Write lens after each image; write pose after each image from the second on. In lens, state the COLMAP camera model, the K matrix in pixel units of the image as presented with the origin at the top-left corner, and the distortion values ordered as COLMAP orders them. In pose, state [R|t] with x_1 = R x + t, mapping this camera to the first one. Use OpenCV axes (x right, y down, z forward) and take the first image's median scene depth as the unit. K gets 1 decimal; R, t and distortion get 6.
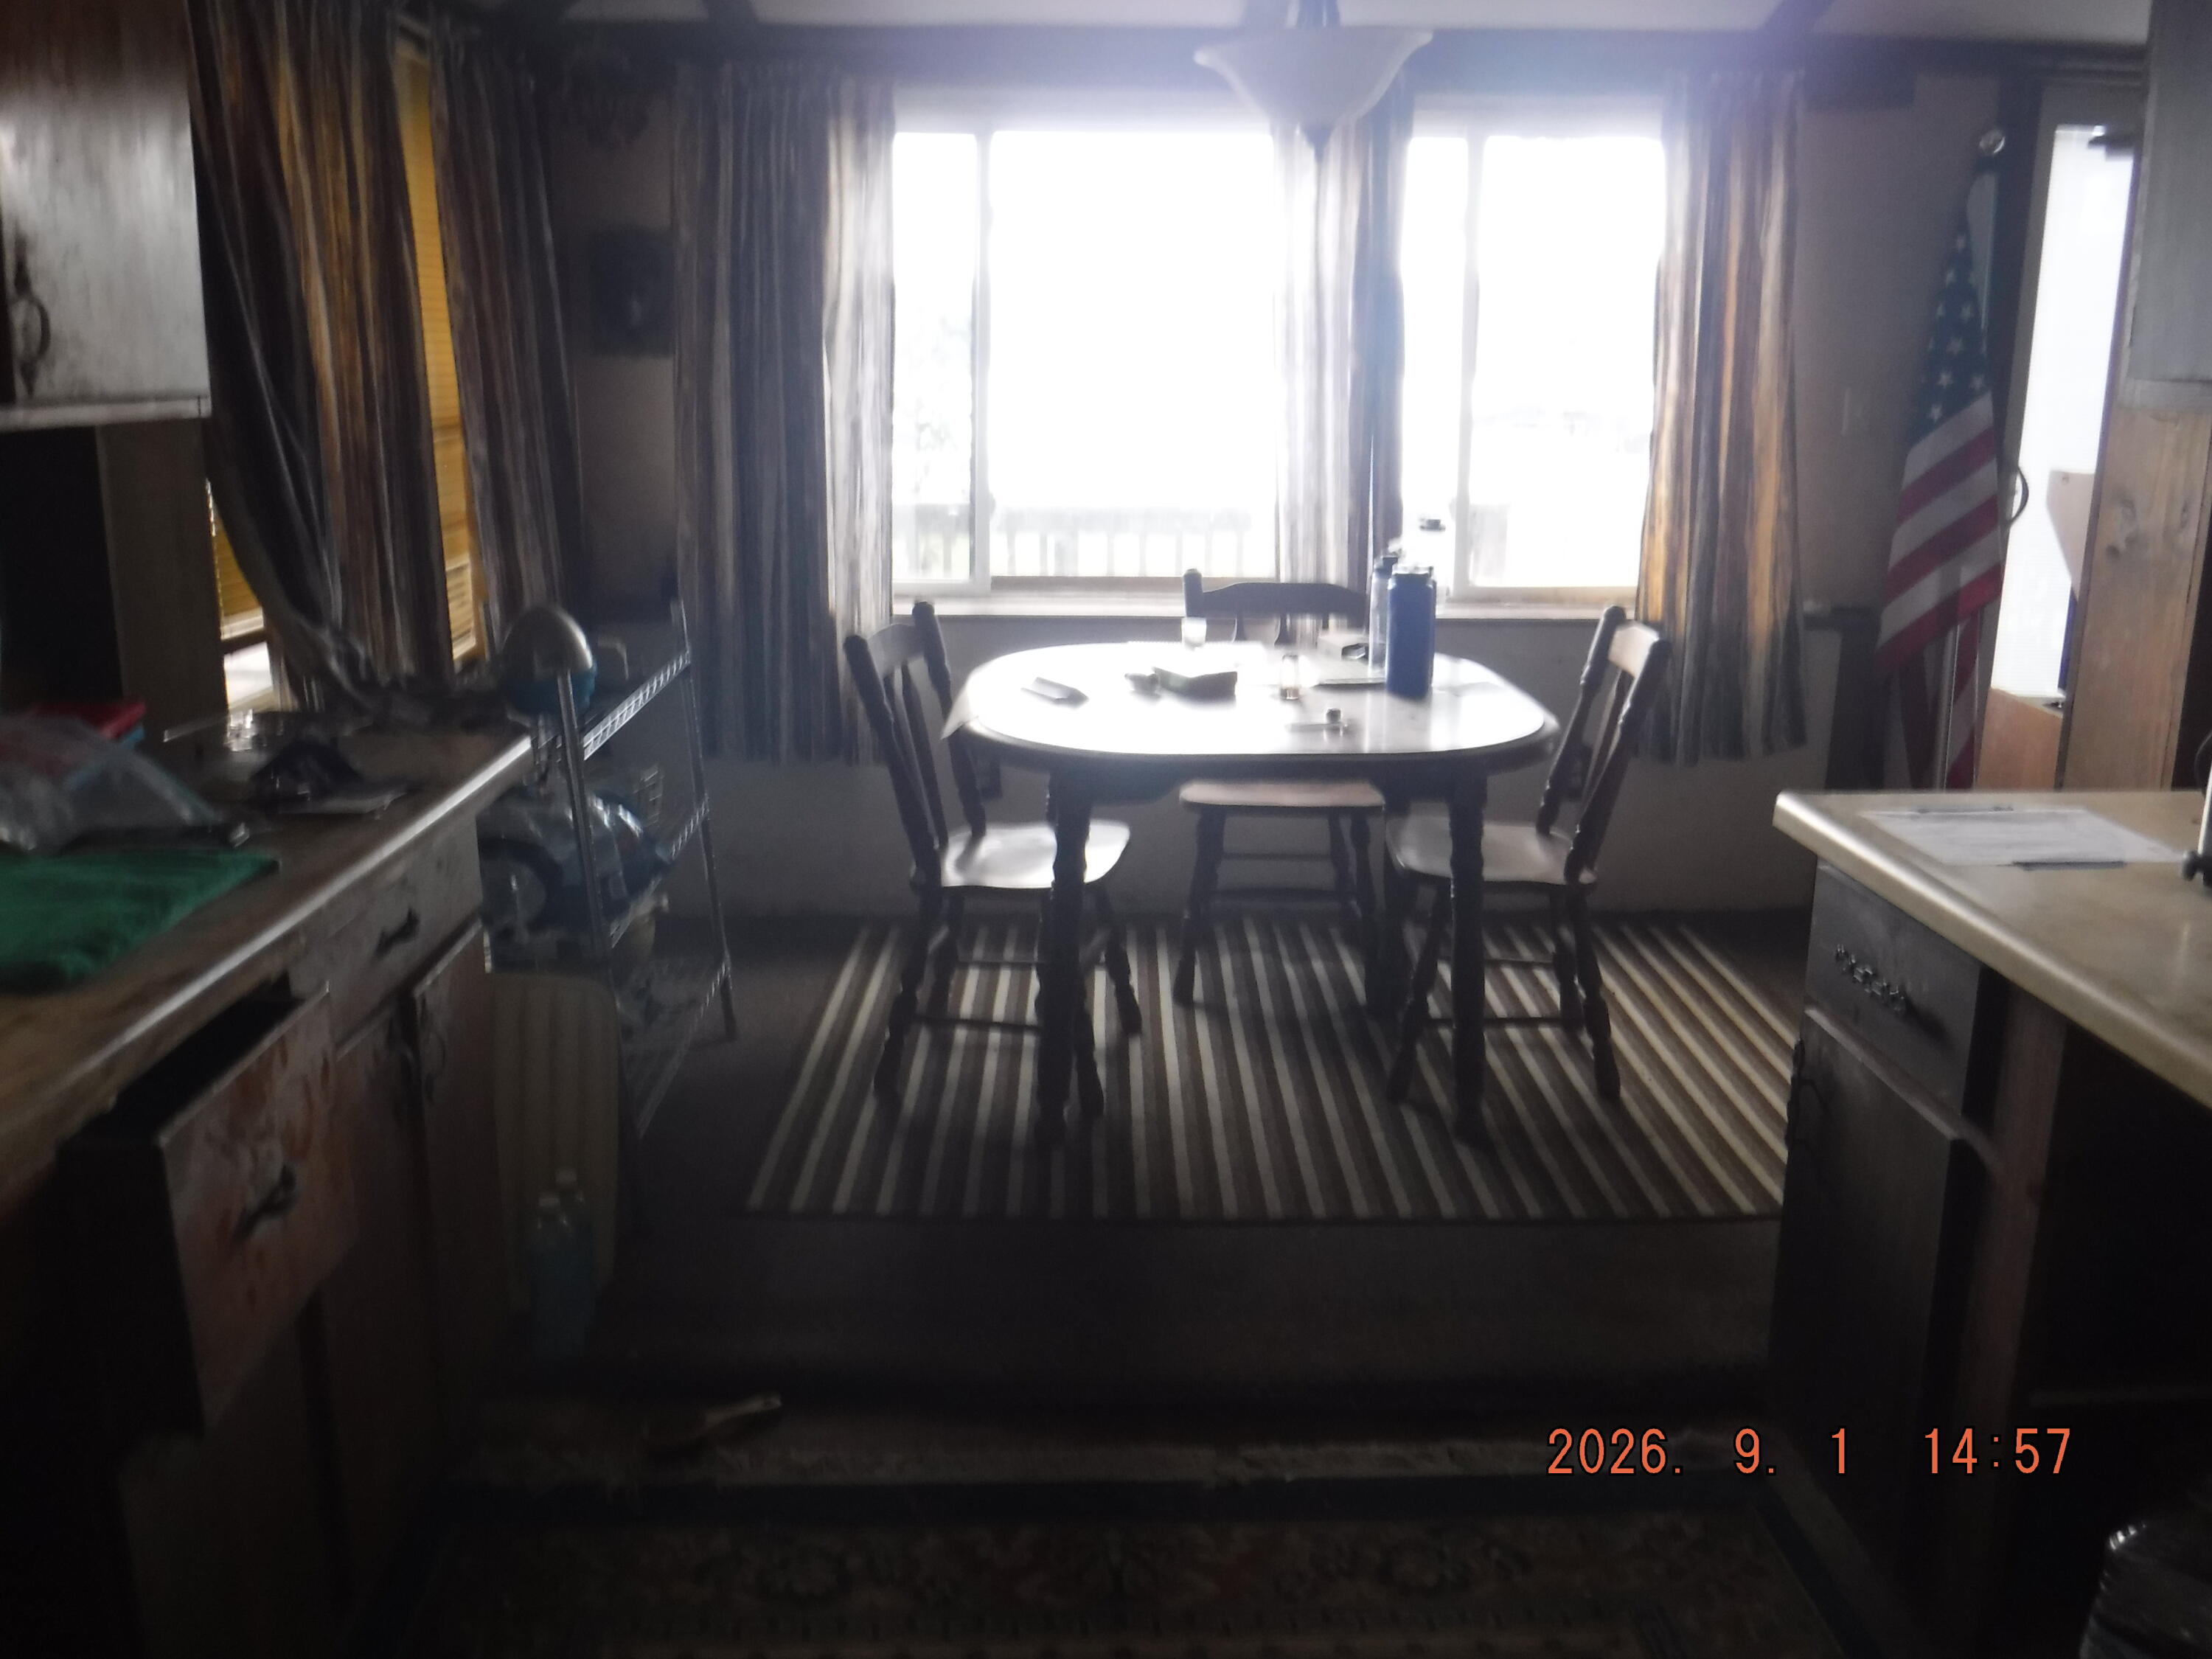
lens RADIAL K [[1829.4, 0, 1107.1], [0, 1829.4, 831.5], [0, 0, 1]] dist [-0.078711, 0.014389]
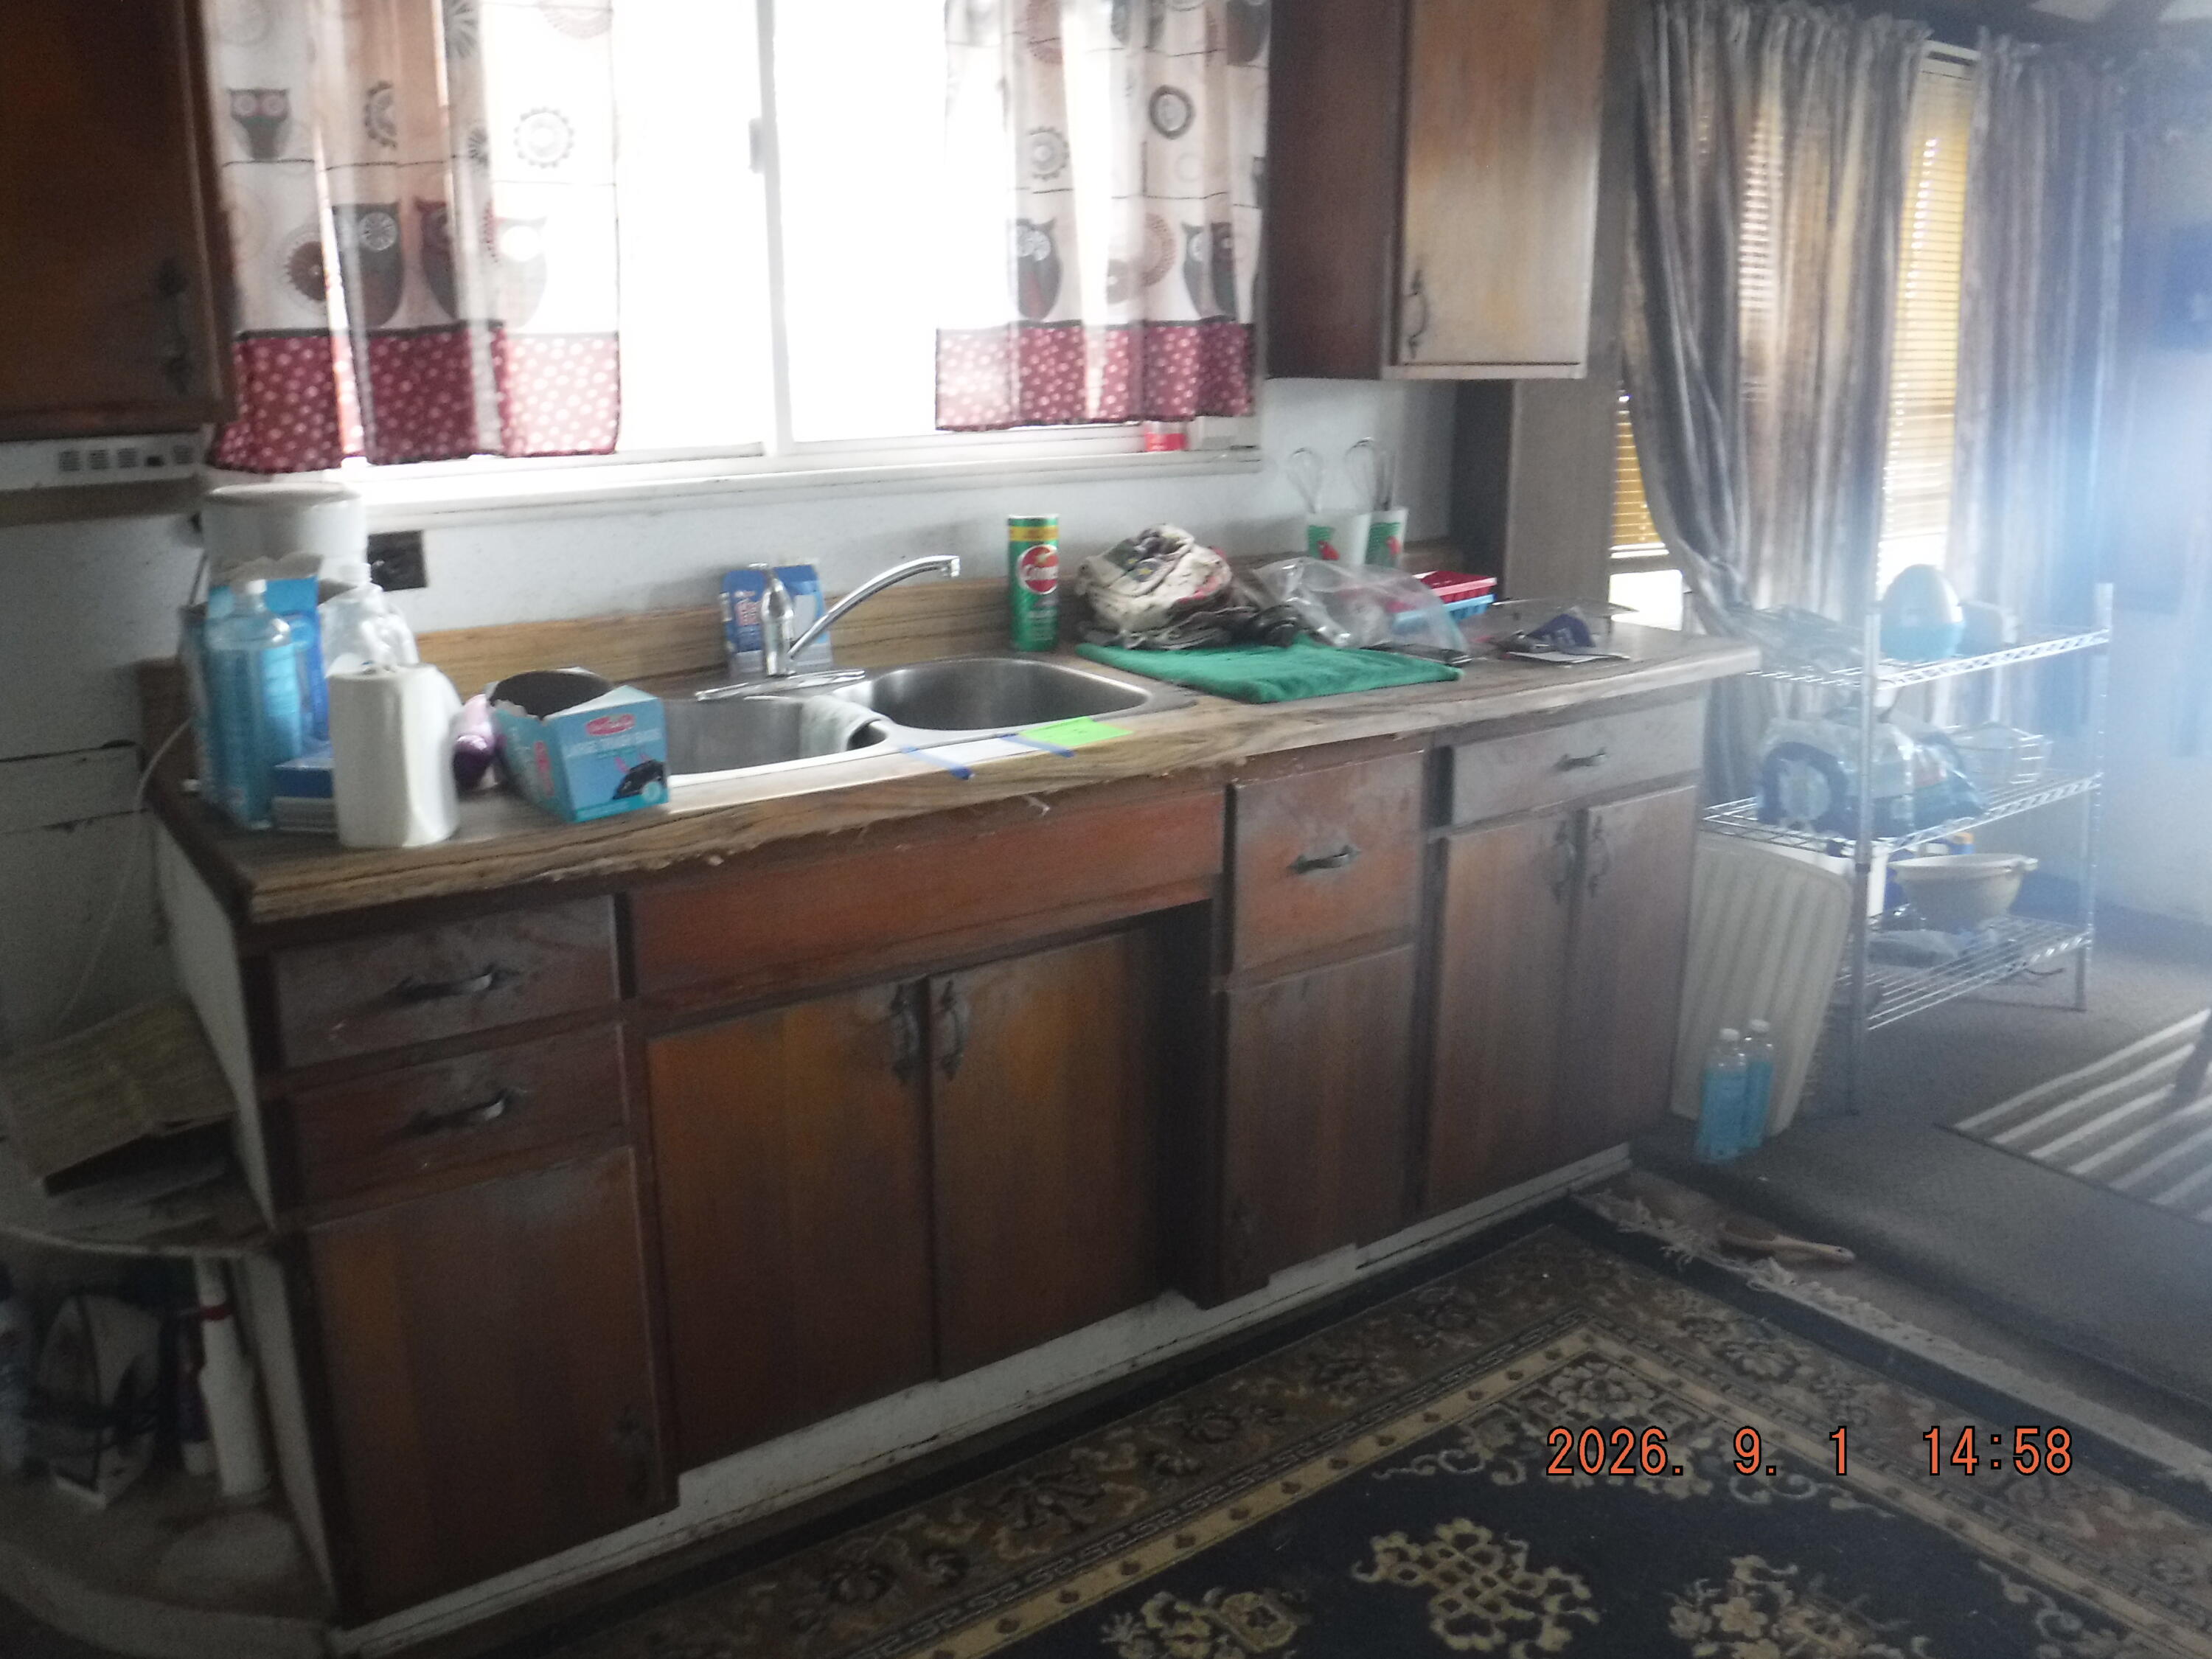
lens RADIAL K [[1829.4, 0, 1106.8], [0, 1829.4, 830.6], [0, 0, 1]] dist [-0.078711, 0.014389]
pose [[0.578642, 0.198499, -0.791057, 0.410242], [-0.197256, 0.975196, 0.100416, 0.034091], [0.791368, 0.097936, 0.603444, -0.084366]]
